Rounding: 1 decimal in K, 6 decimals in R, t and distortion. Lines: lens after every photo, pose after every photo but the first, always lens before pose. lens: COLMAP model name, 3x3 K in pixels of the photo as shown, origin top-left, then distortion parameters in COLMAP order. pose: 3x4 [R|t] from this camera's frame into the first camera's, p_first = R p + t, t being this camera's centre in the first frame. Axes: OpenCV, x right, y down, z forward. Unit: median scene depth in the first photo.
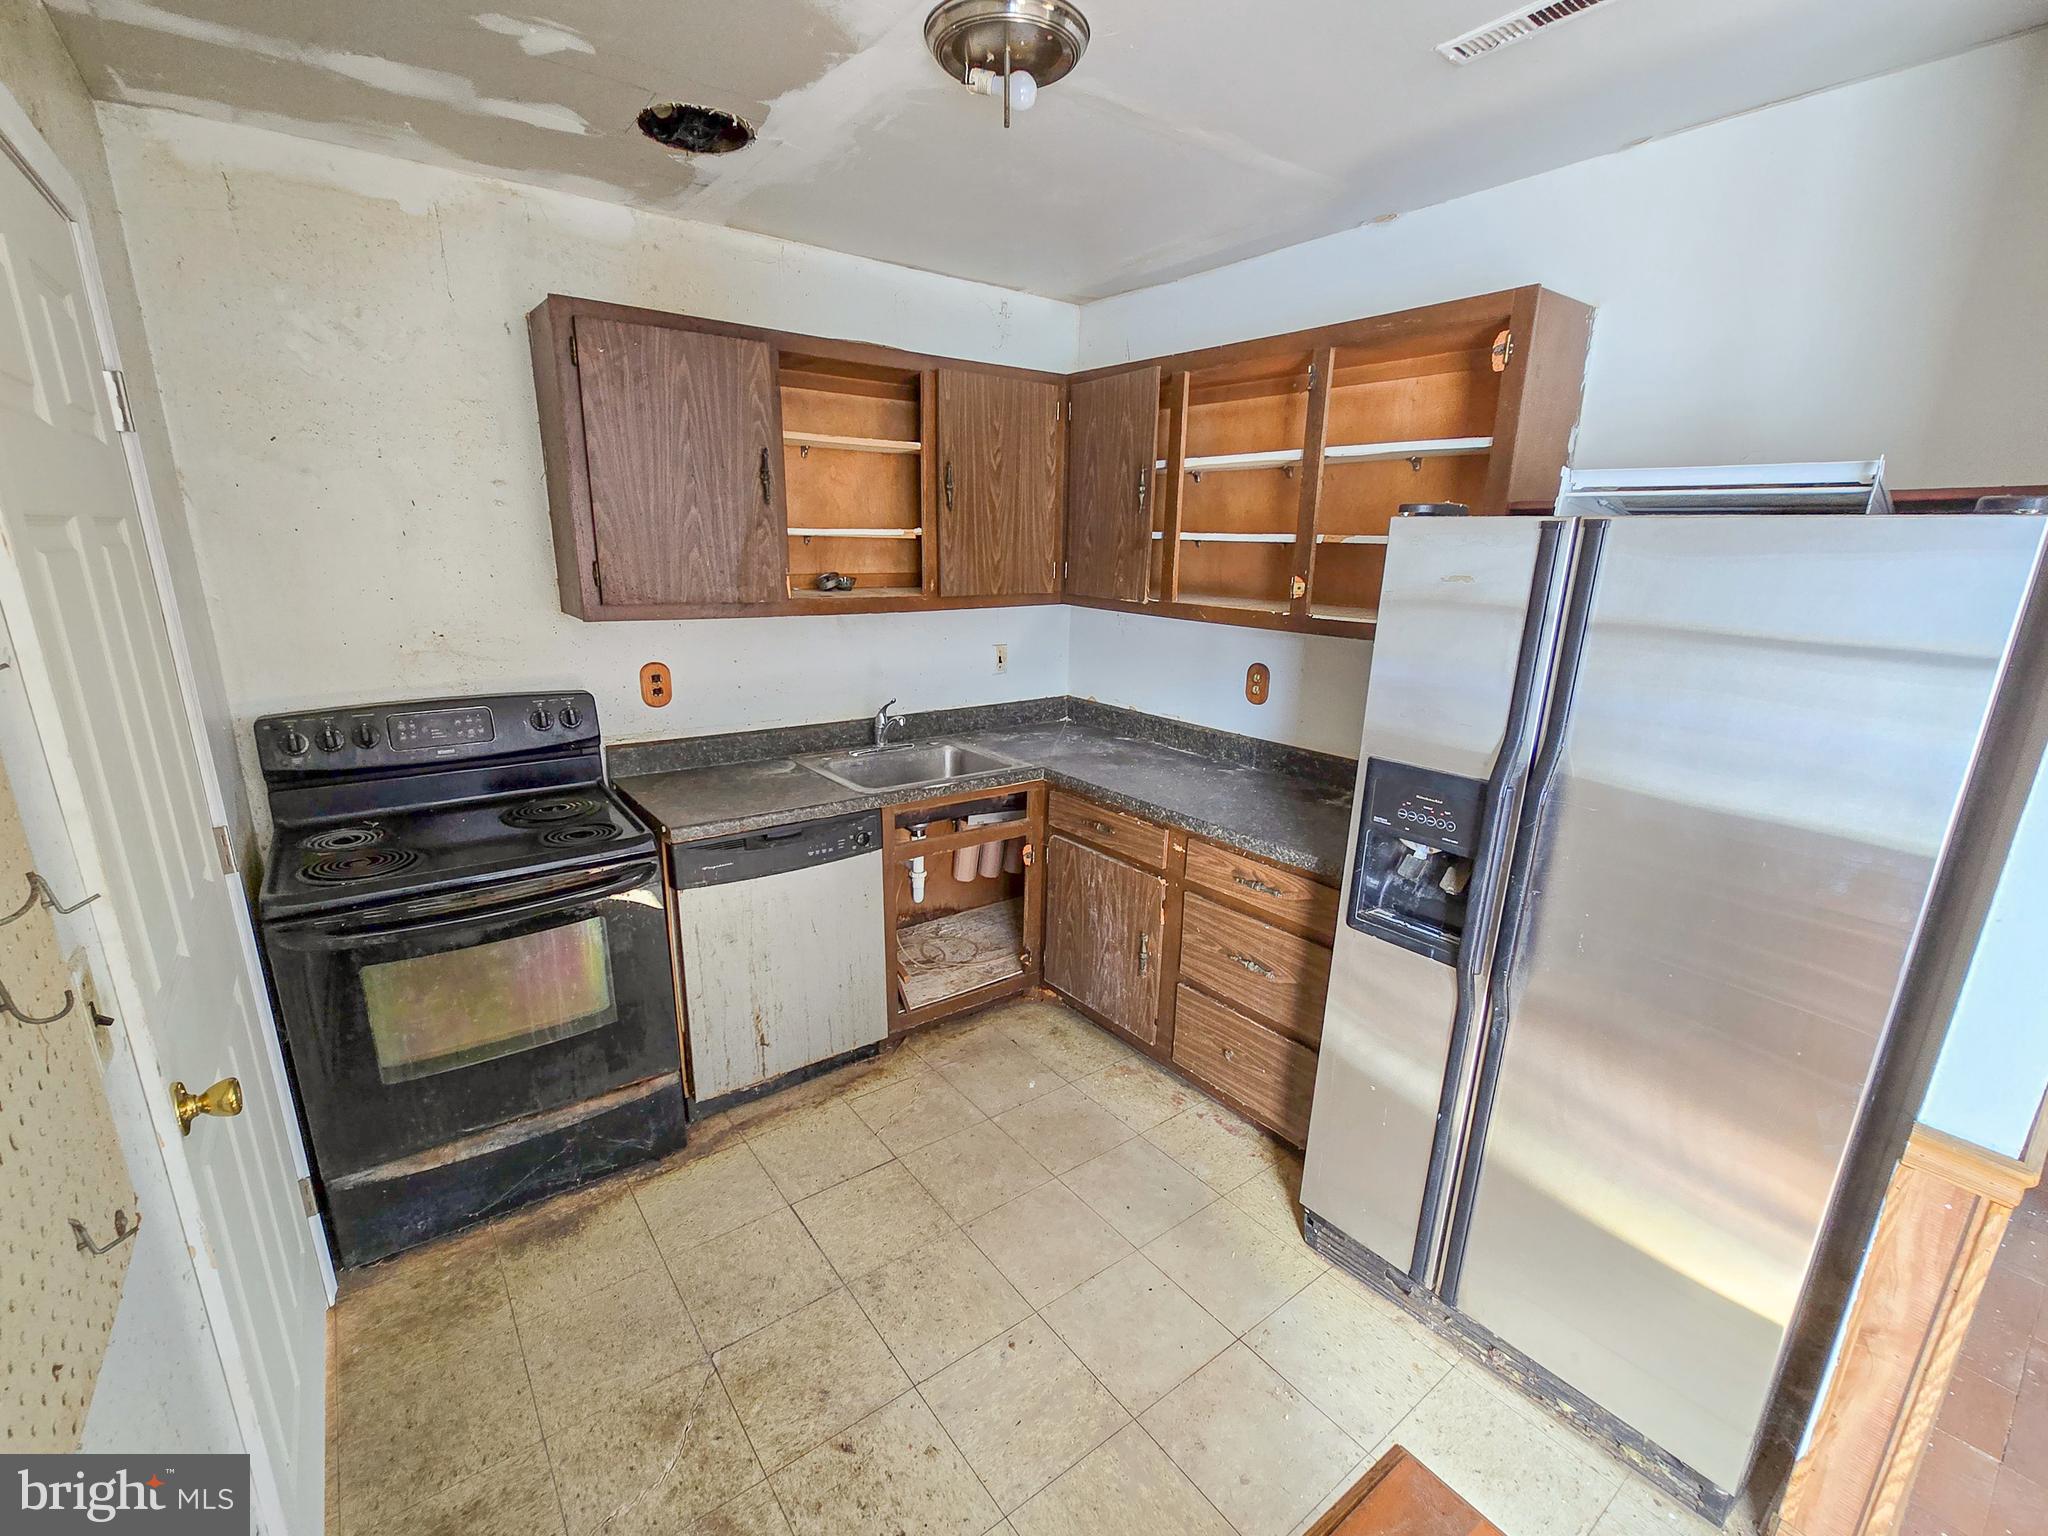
lens RADIAL K [[888.9, 0, 1018.6], [0, 888.9, 778.9], [0, 0, 1]] dist [-0.001573, 0.000039]
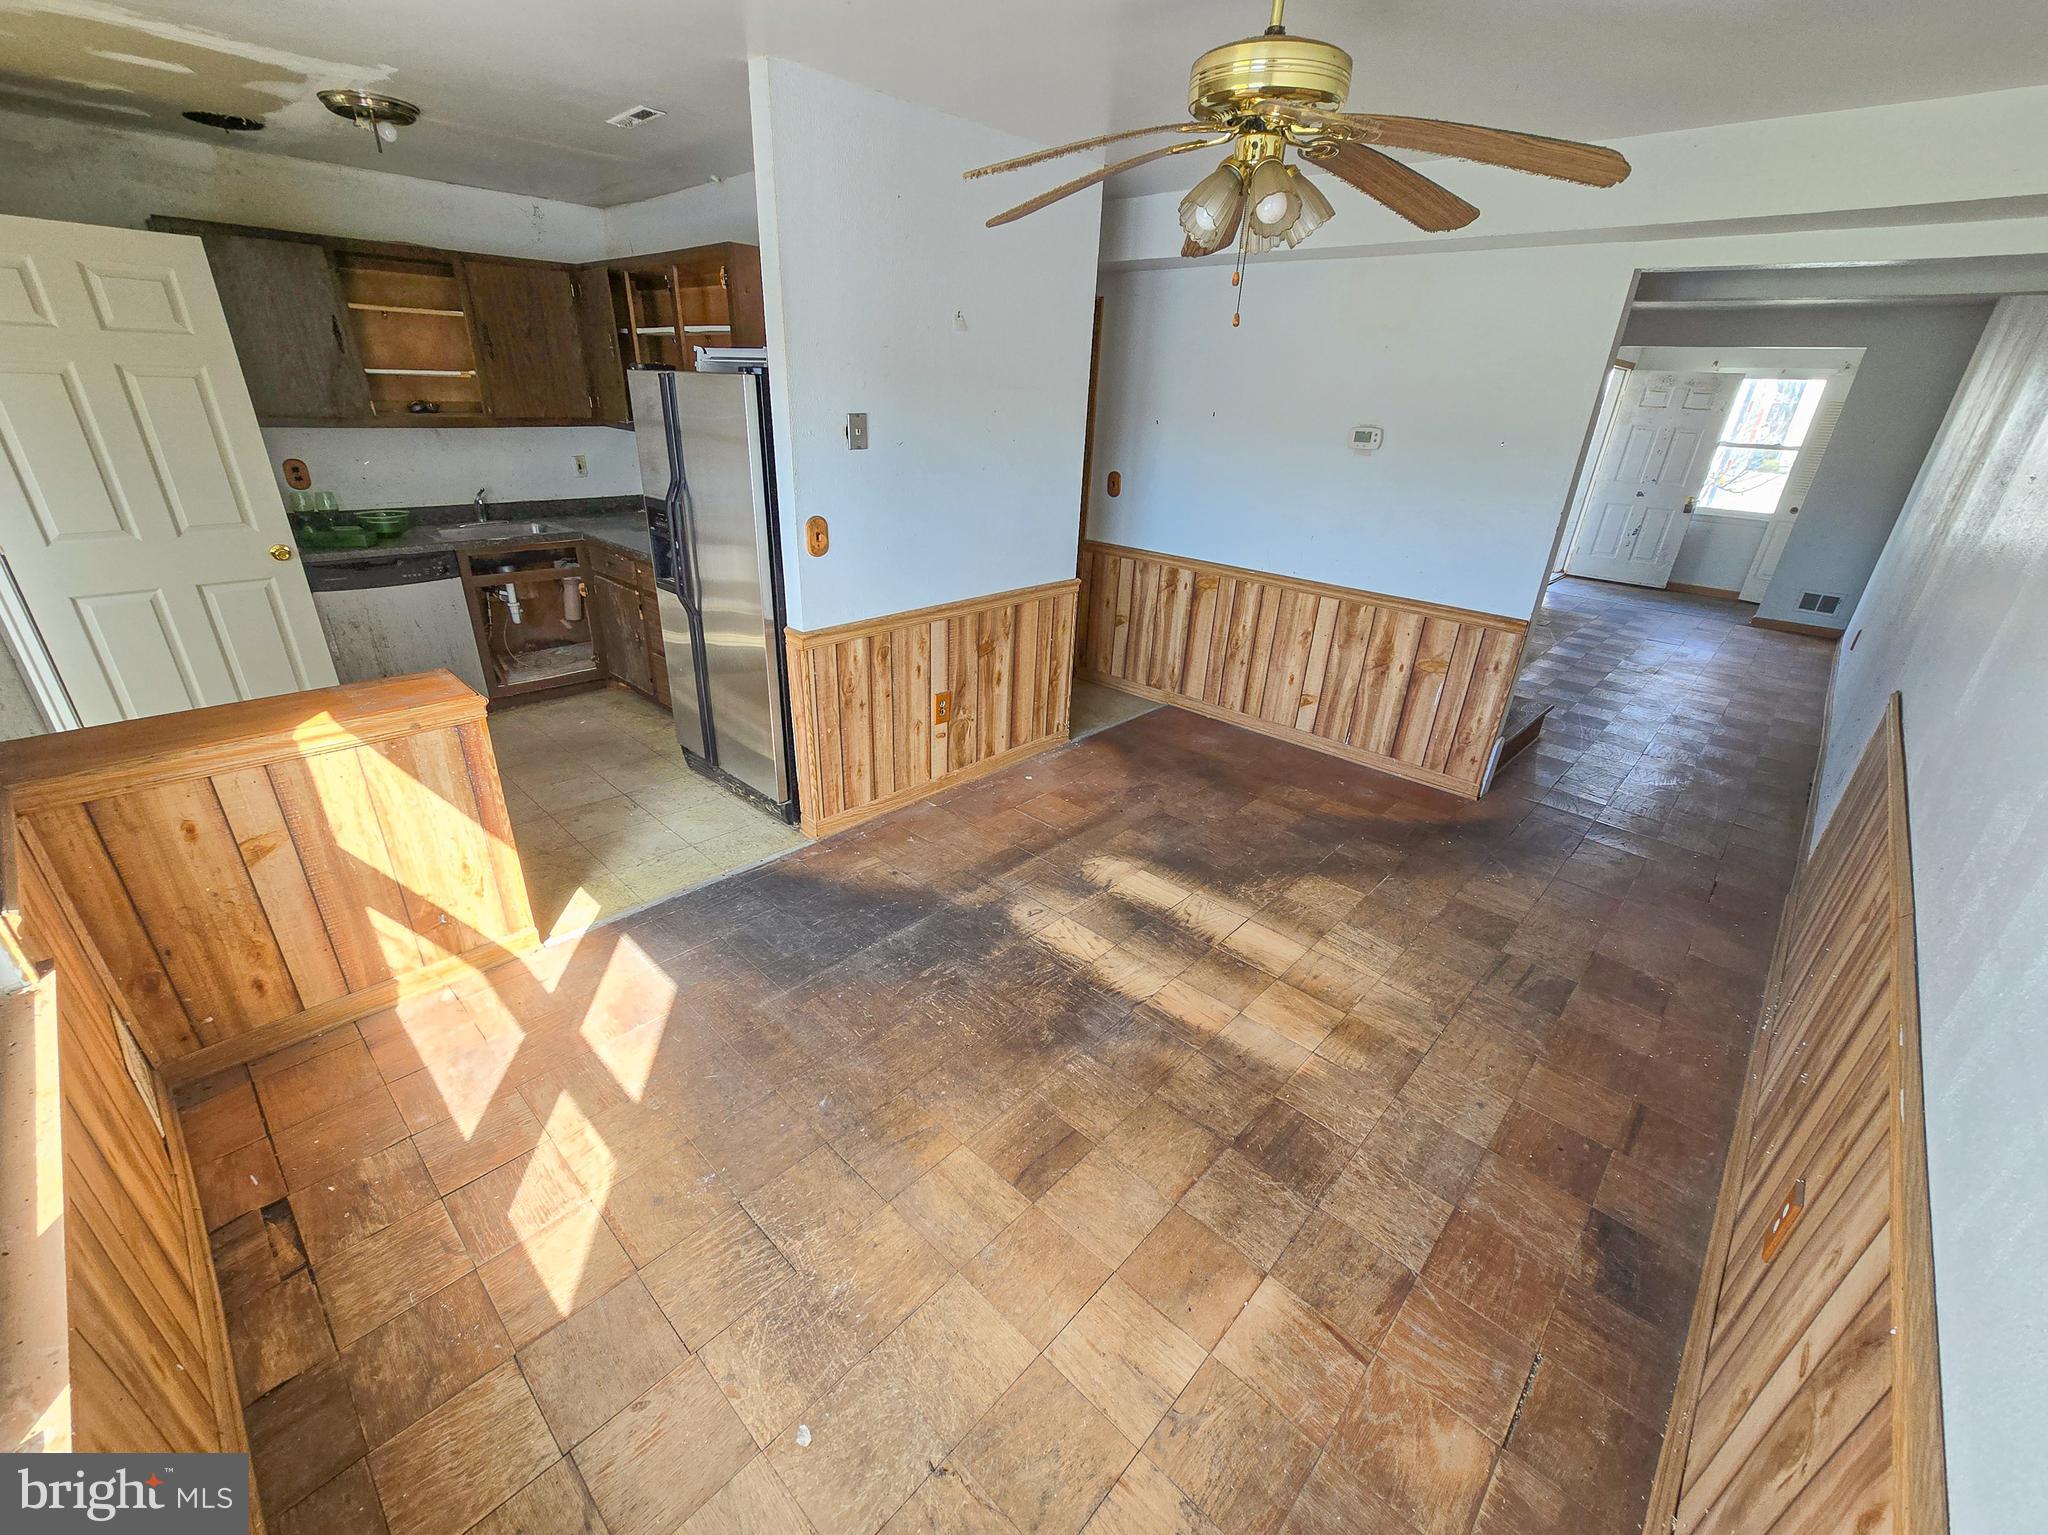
lens RADIAL K [[839.6, 0, 1016.0], [0, 839.6, 782.0], [0, 0, 1]] dist [-0.009741, -0.000164]
pose [[0.988040, -0.048129, 0.146494, 0.654307], [0.022132, 0.984468, 0.174163, 0.217372], [-0.152600, -0.168838, 0.973759, -0.773396]]
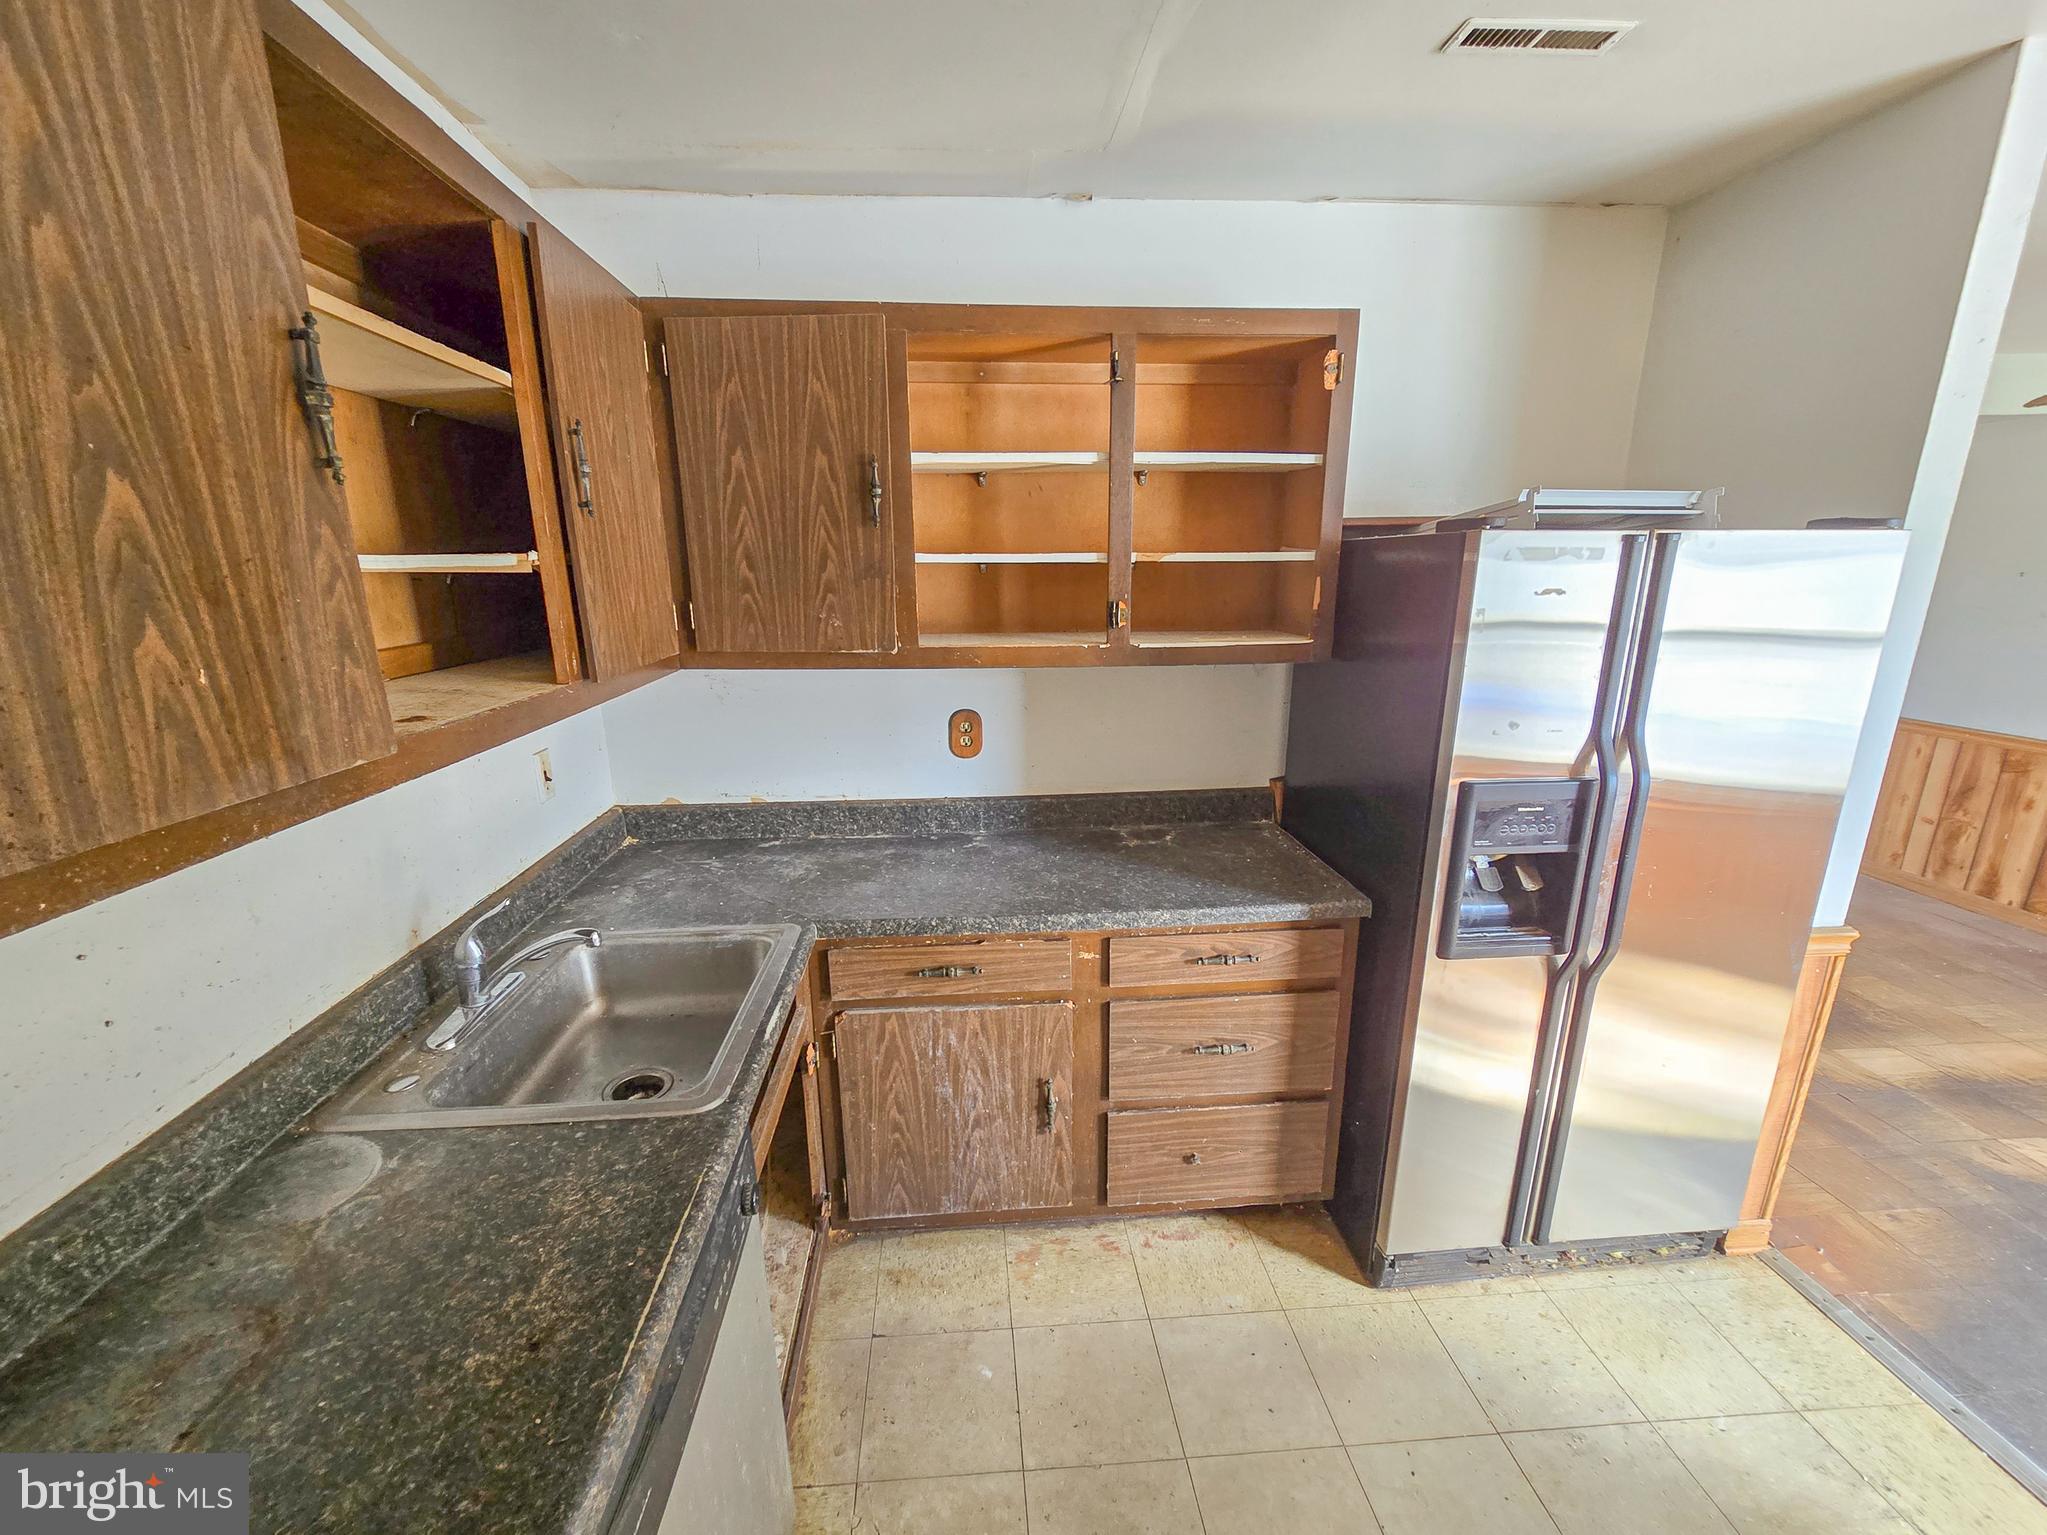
lens RADIAL K [[842.0, 0, 1014.0], [0, 842.0, 785.9], [0, 0, 1]] dist [-0.001356, 0.000617]
pose [[0.547836, -0.234807, 0.802958, -0.376645], [0.235097, 0.964336, 0.121598, -0.155436], [-0.802873, 0.122157, 0.583500, 0.546151]]
